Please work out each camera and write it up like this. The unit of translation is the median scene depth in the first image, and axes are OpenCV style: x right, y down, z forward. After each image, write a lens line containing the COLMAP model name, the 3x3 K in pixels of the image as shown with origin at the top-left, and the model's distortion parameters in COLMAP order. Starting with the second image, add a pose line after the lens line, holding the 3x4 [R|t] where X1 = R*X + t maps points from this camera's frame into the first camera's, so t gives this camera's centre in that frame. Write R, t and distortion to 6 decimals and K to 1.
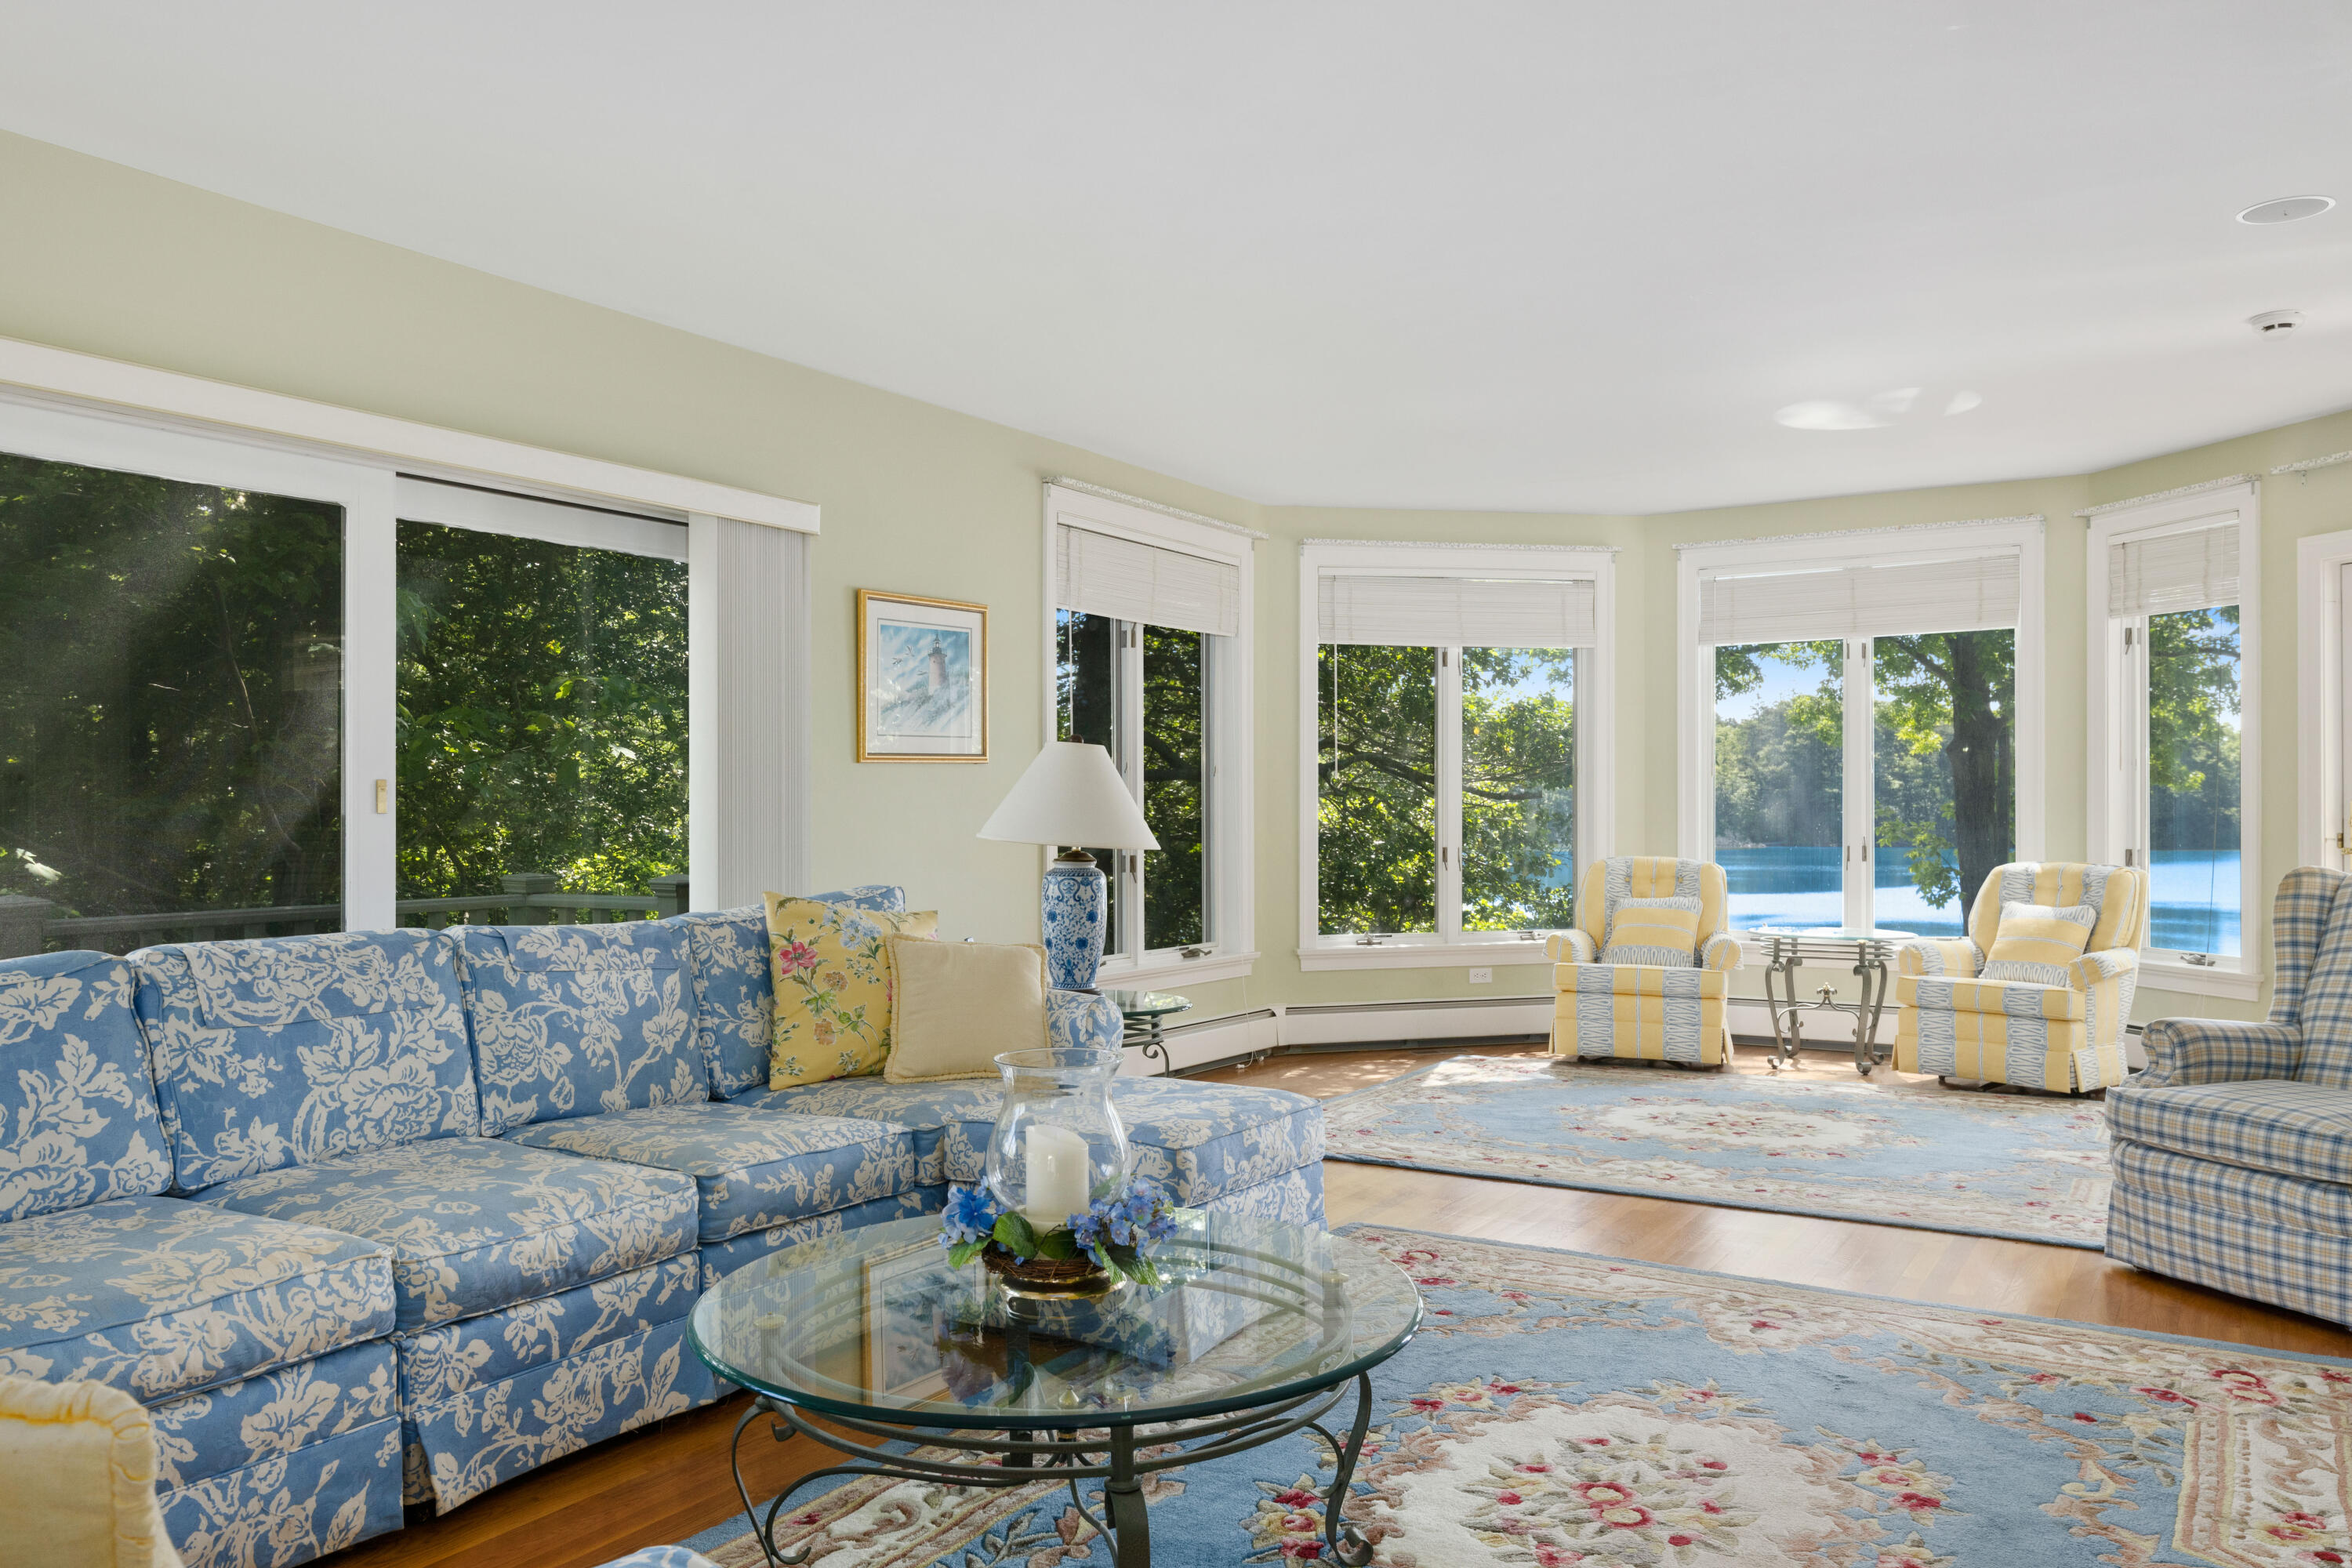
lens RADIAL K [[1729.0, 0, 1184.4], [0, 1729.0, 795.8], [0, 0, 1]] dist [0.004901, 0.001145]
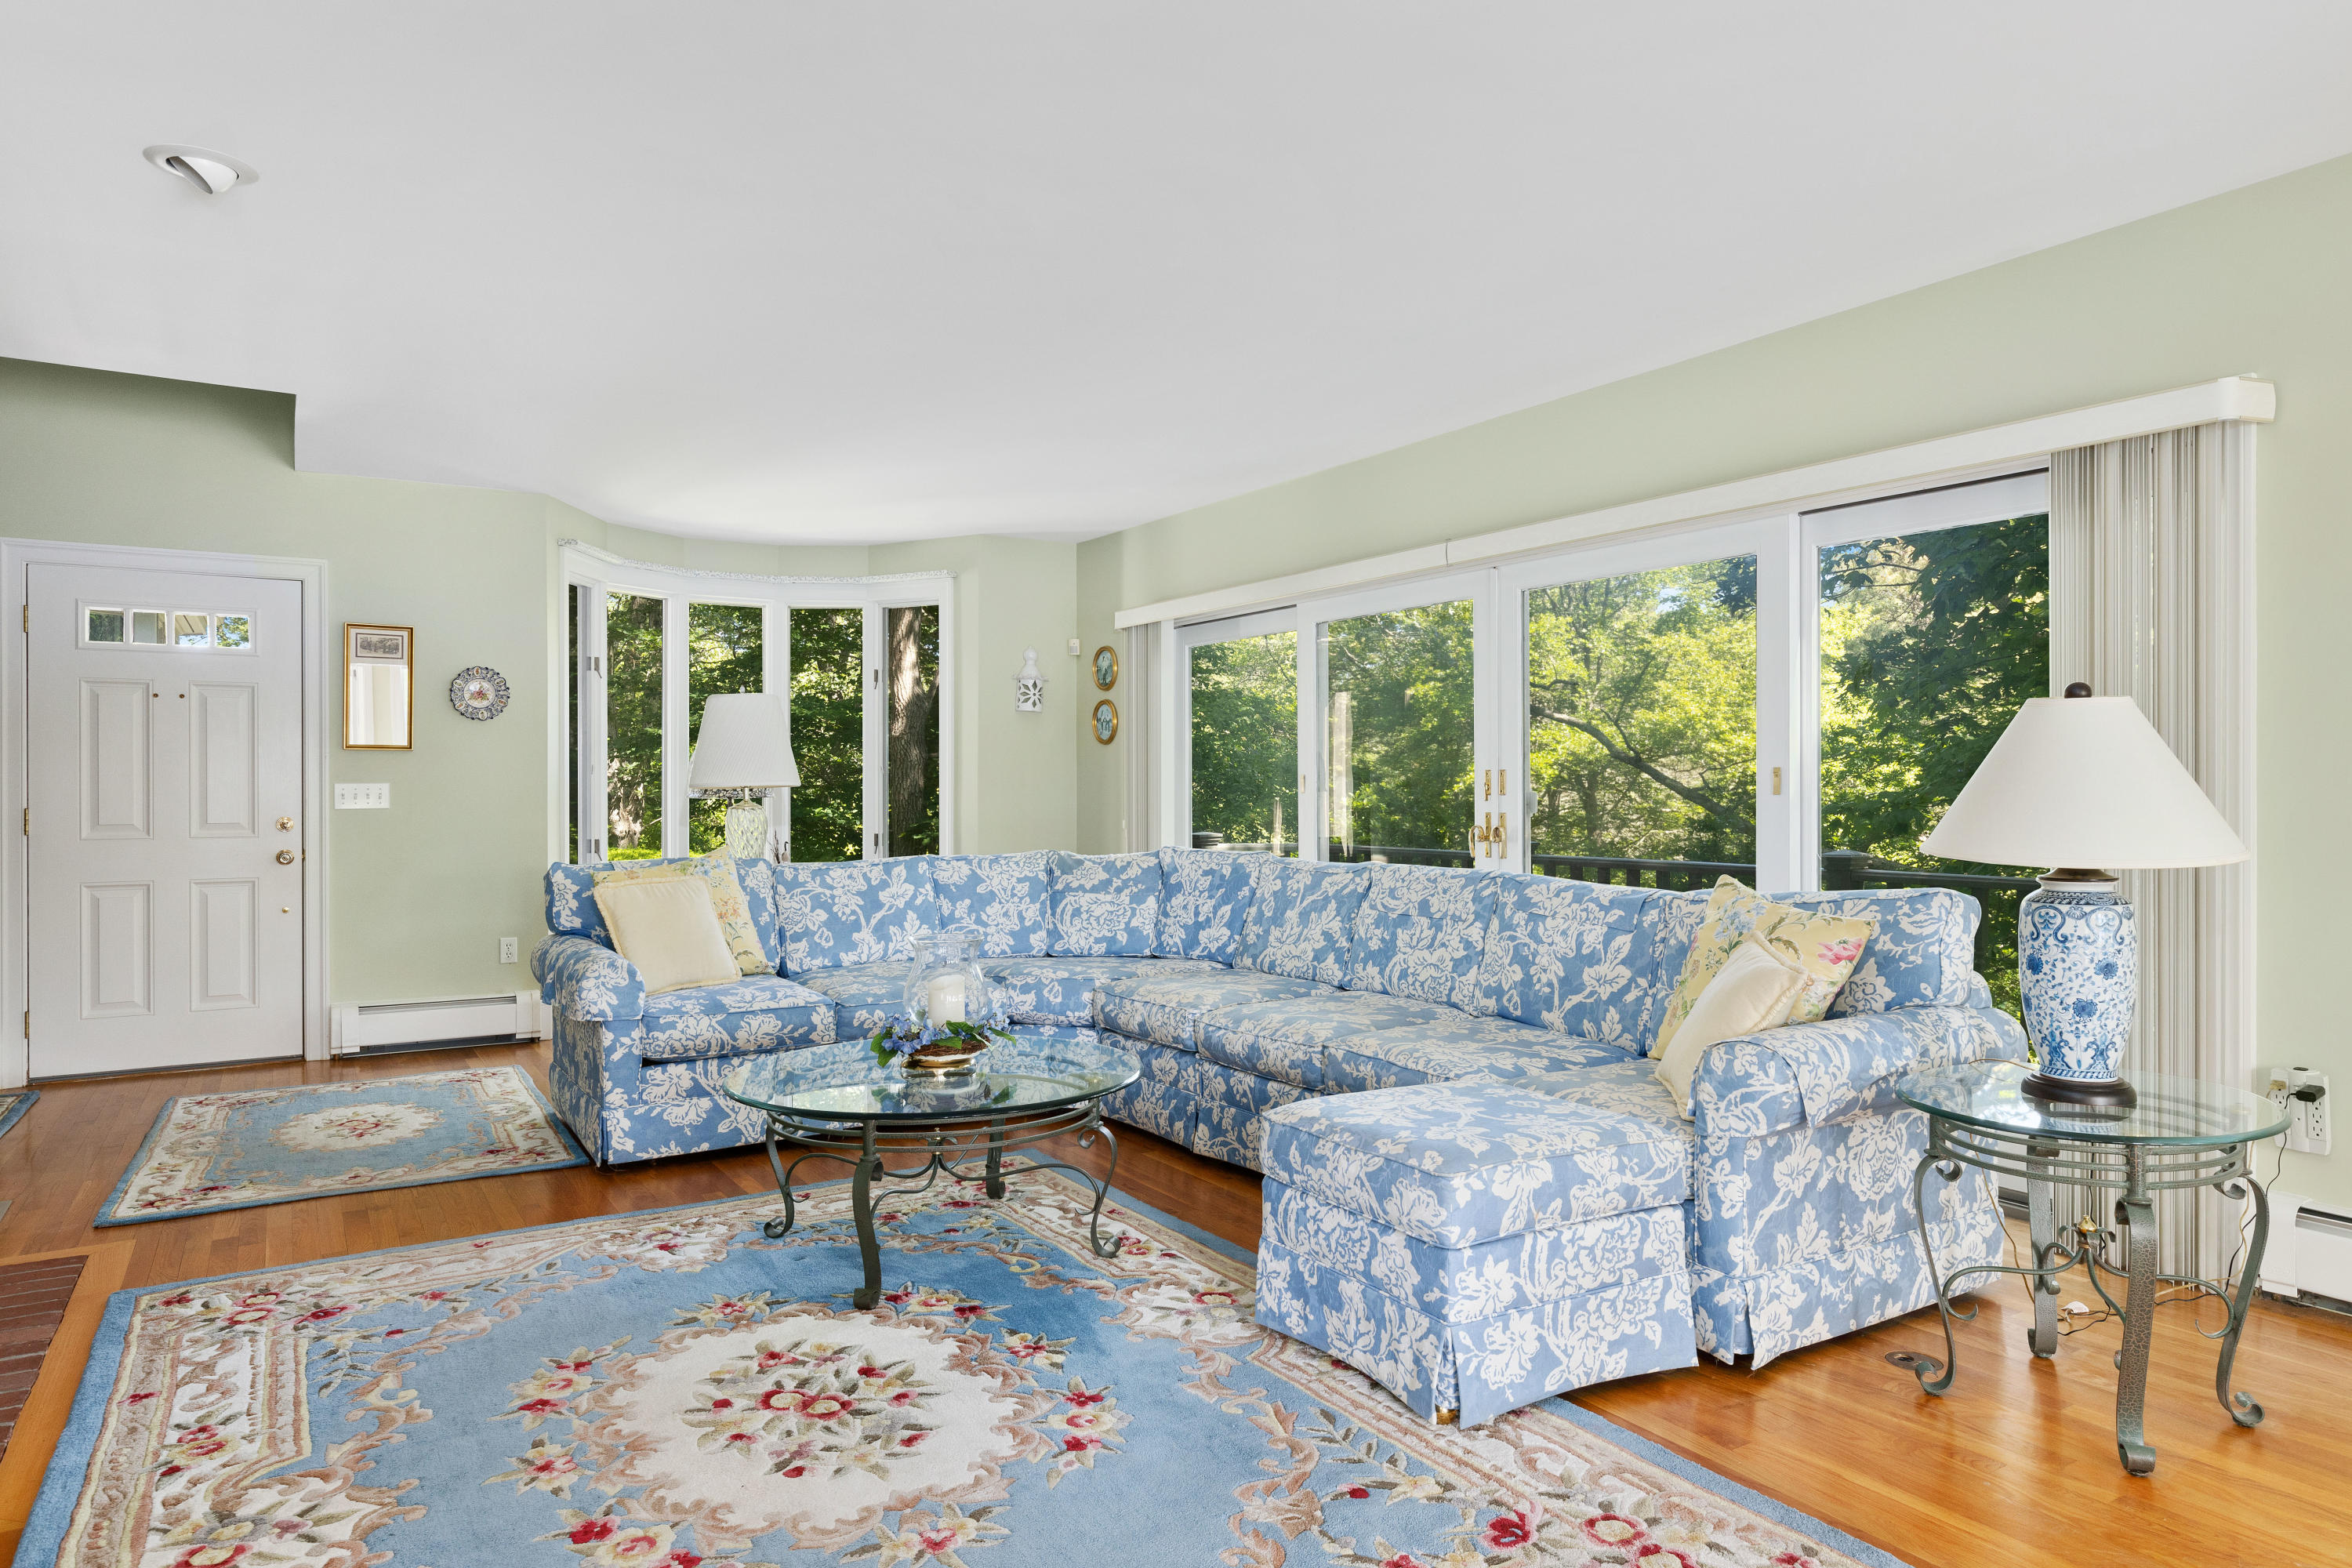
lens RADIAL K [[1437.1, 0, 1197.1], [0, 1437.1, 788.3], [0, 0, 1]] dist [0.002331, -0.001067]
pose [[-0.433956, 0.005595, -0.900917, 0.867409], [0.006837, 0.999972, 0.002916, -0.000421], [0.900908, -0.004894, -0.433982, 1.442105]]
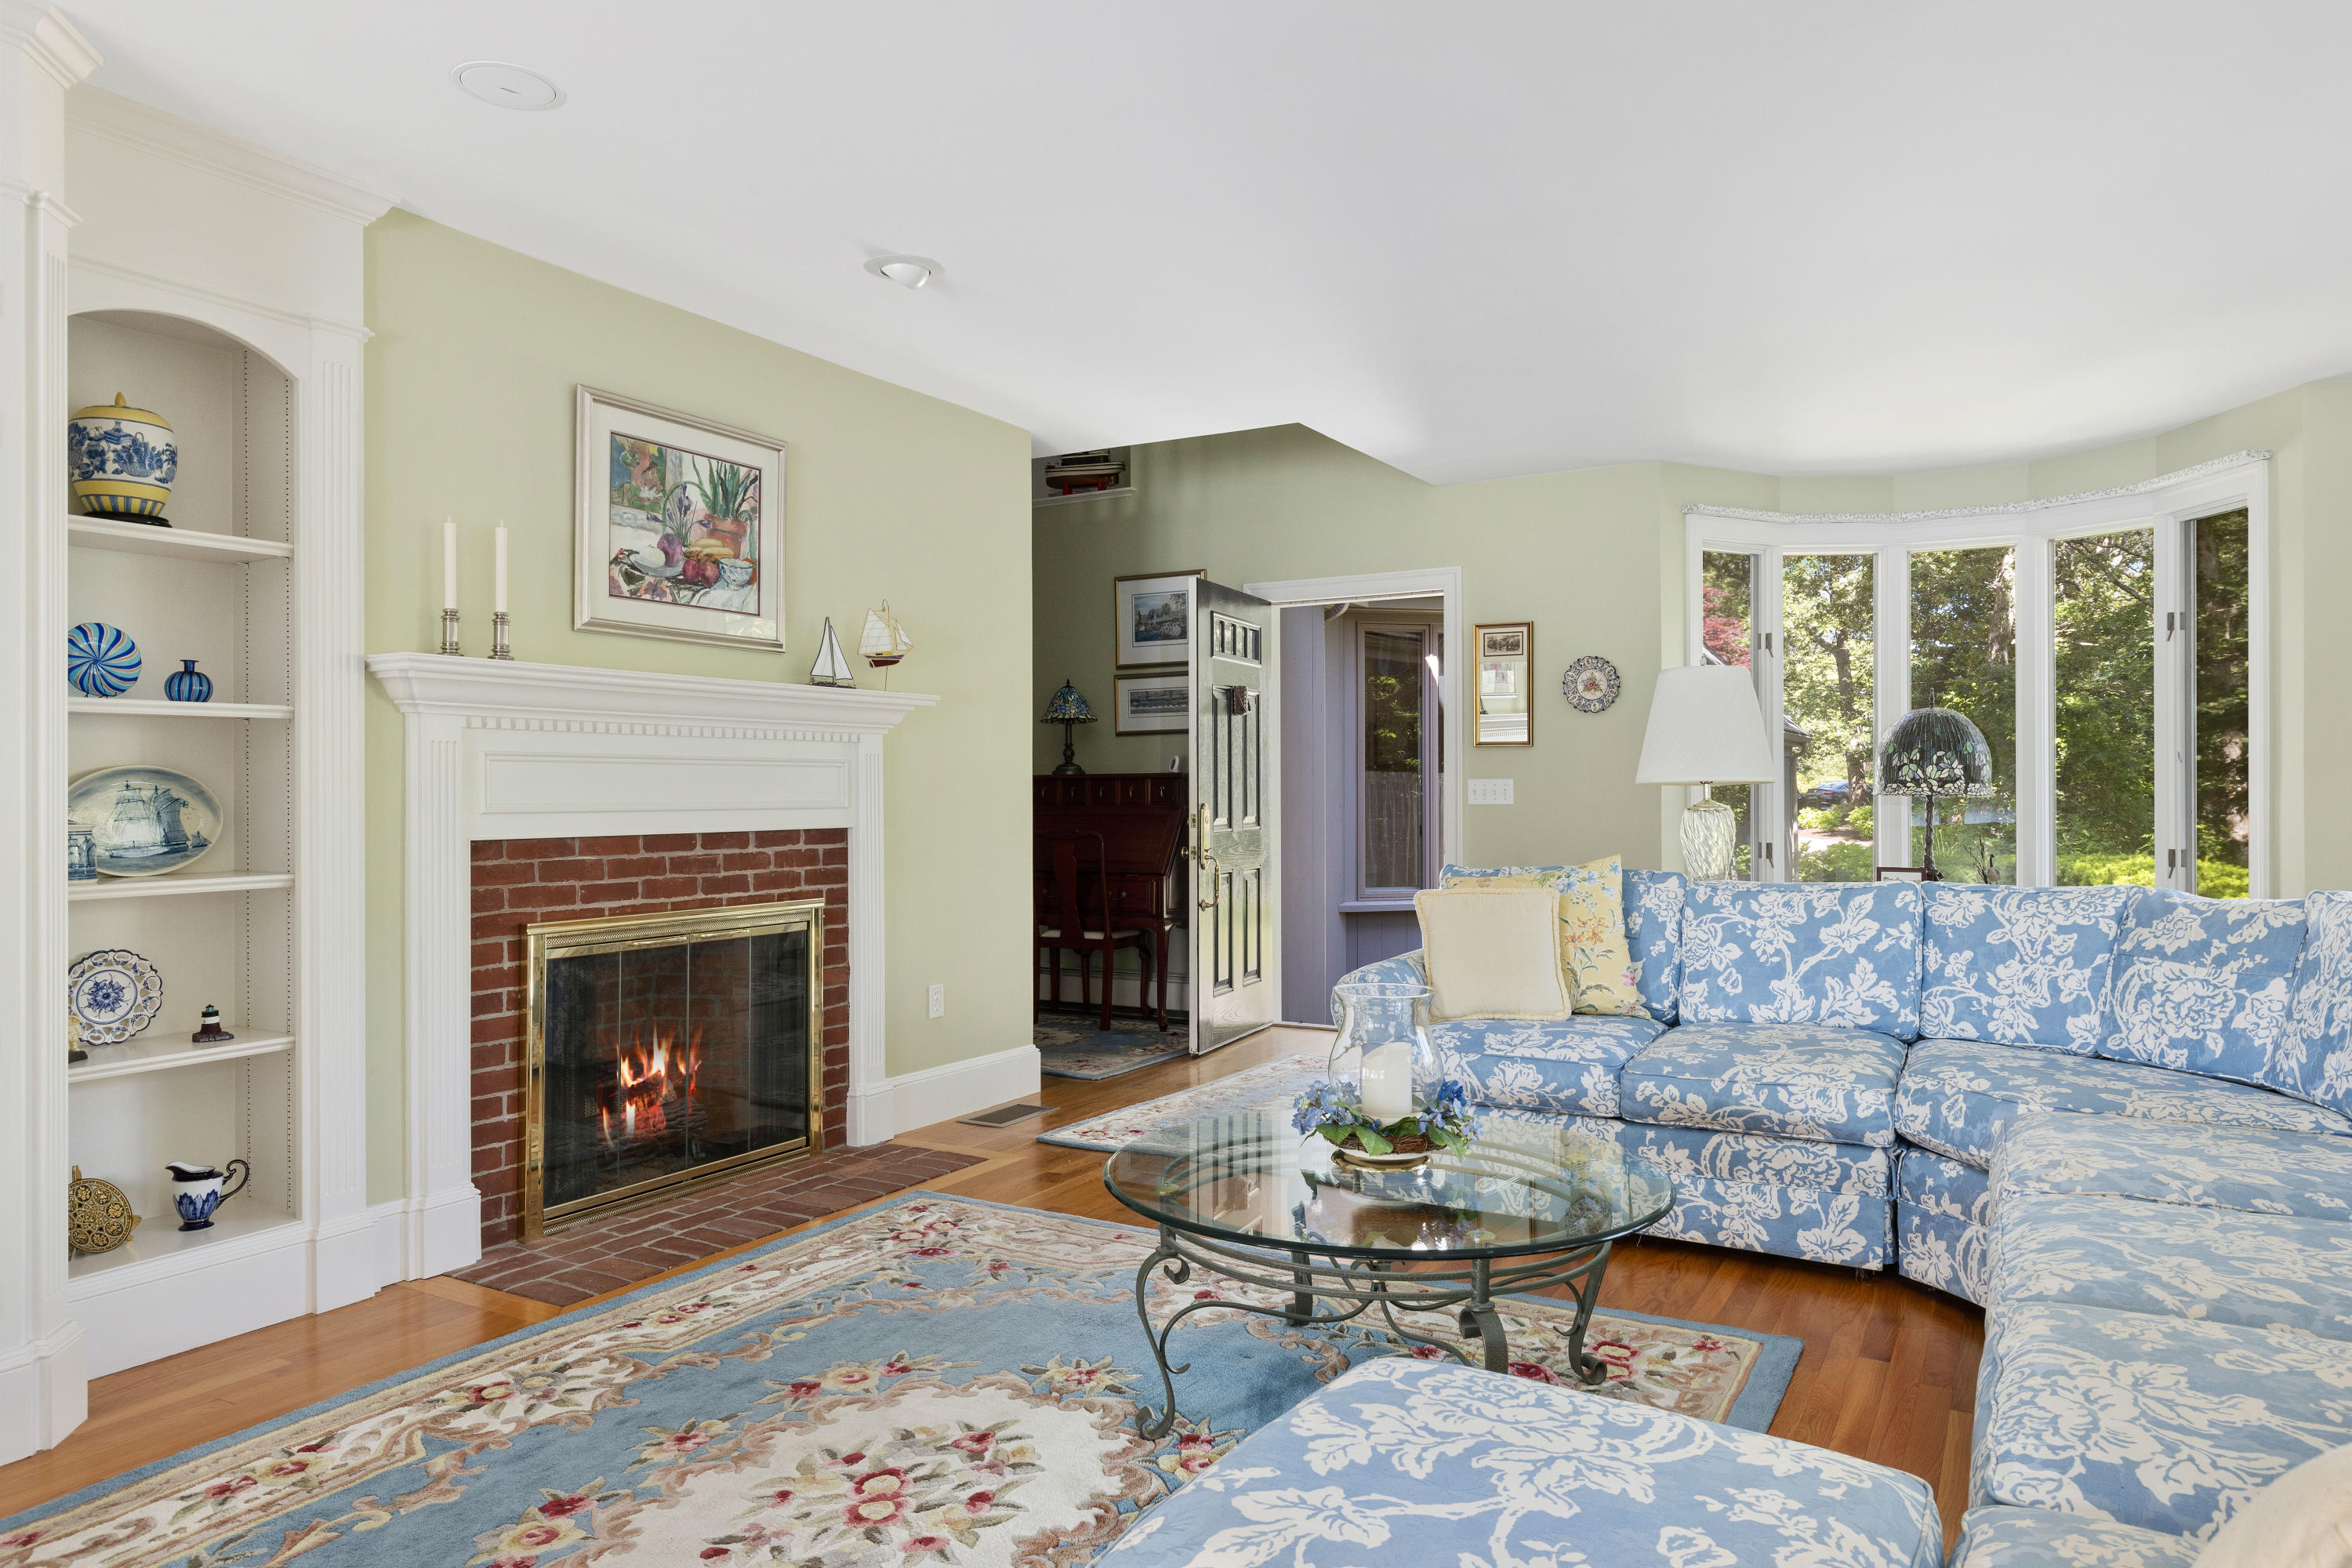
lens RADIAL K [[1481.9, 0, 1173.9], [0, 1481.9, 783.9], [0, 0, 1]] dist [0.009887, -0.002996]
pose [[-0.999820, 0.008130, -0.017119, 0.077068], [0.008215, 0.999954, -0.004901, 0.002836], [0.017078, -0.005041, -0.999841, 1.626527]]
